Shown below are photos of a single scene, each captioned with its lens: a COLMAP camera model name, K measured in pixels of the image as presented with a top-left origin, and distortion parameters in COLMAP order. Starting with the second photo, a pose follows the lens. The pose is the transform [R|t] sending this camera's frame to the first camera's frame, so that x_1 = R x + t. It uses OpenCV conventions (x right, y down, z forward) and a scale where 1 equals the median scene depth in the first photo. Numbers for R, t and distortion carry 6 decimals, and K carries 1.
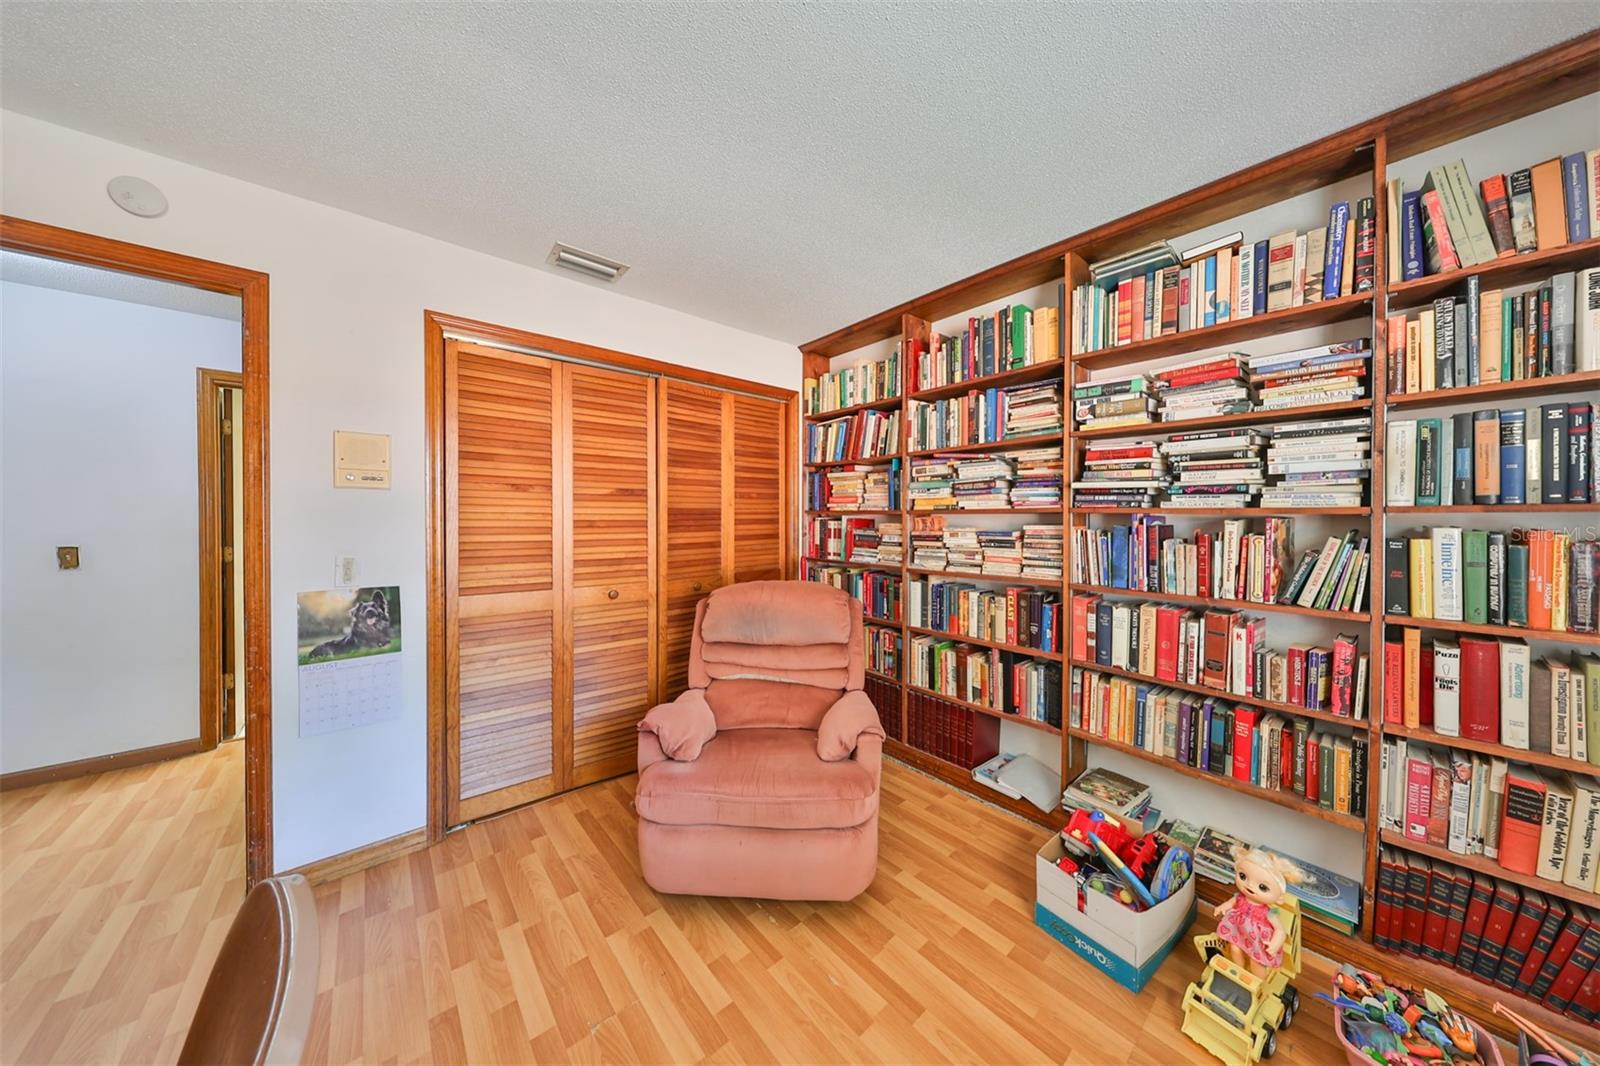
lens RADIAL K [[496.2, 0, 801.6], [0, 496.2, 522.6], [0, 0, 1]] dist [0.002032, -0.000505]
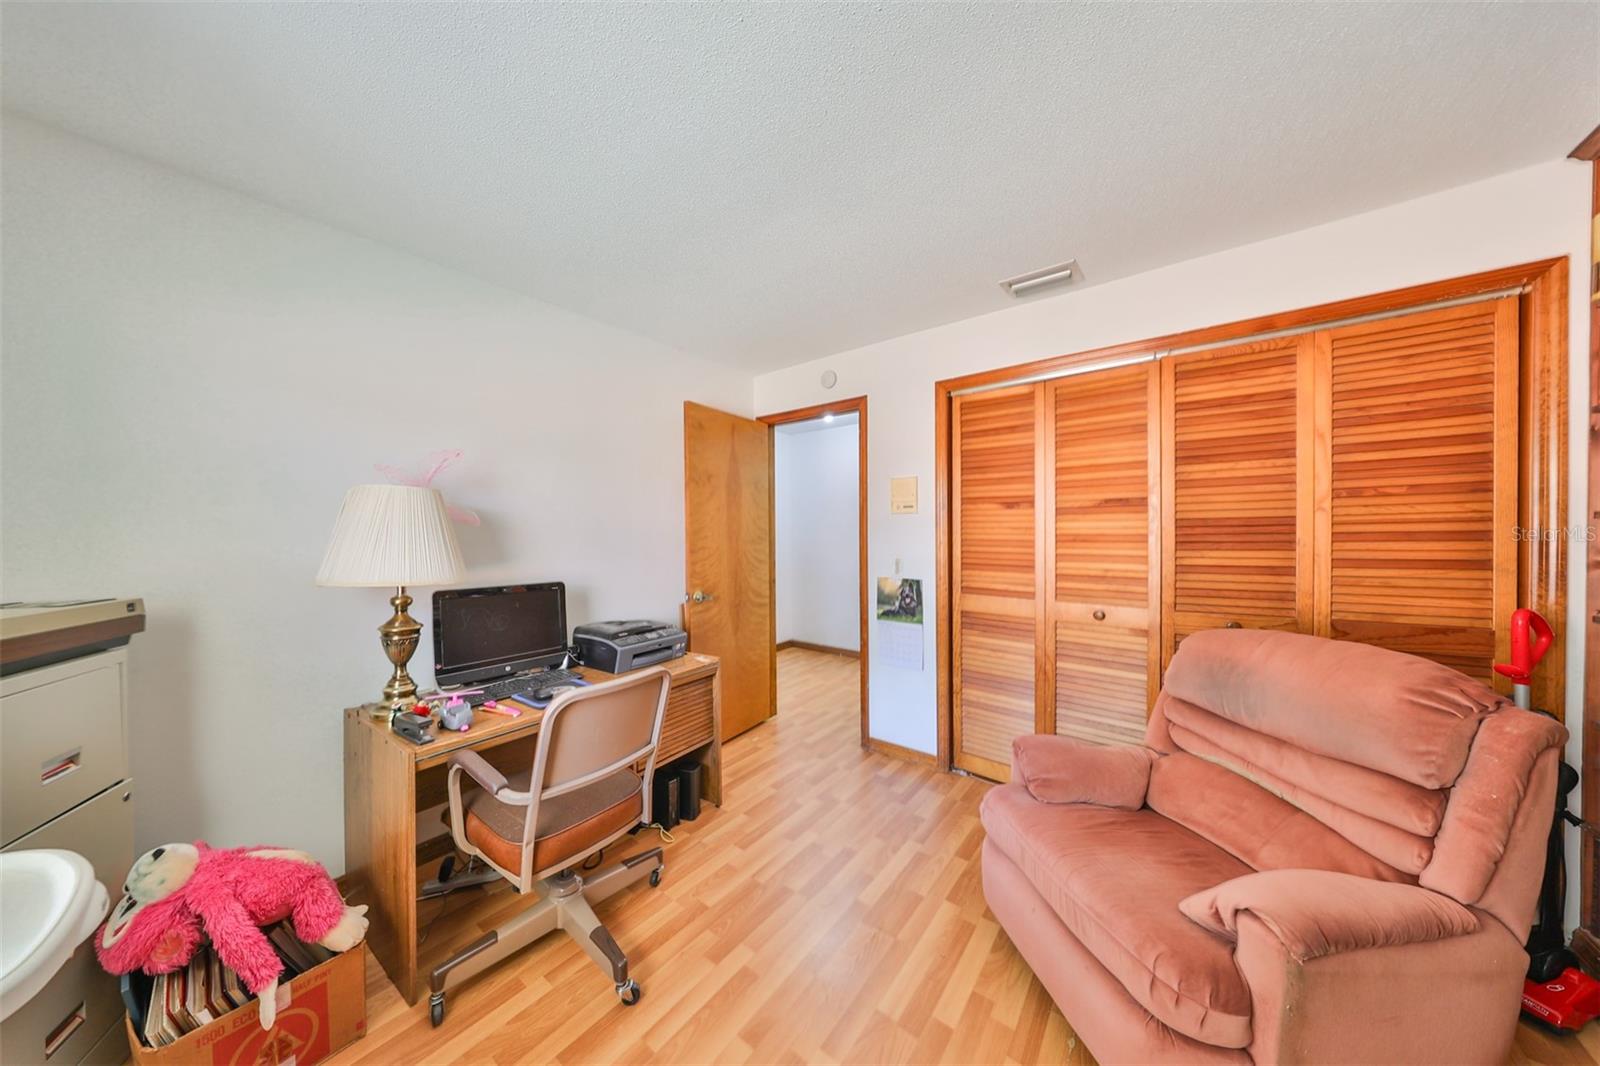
lens RADIAL K [[496.2, 0, 801.3], [0, 496.2, 536.0], [0, 0, 1]] dist [0.002032, -0.000505]
pose [[0.199386, 0.008151, -0.979887, 0.441625], [-0.001162, 0.999967, 0.008081, -0.008545], [0.979920, -0.000473, 0.199389, 0.302297]]
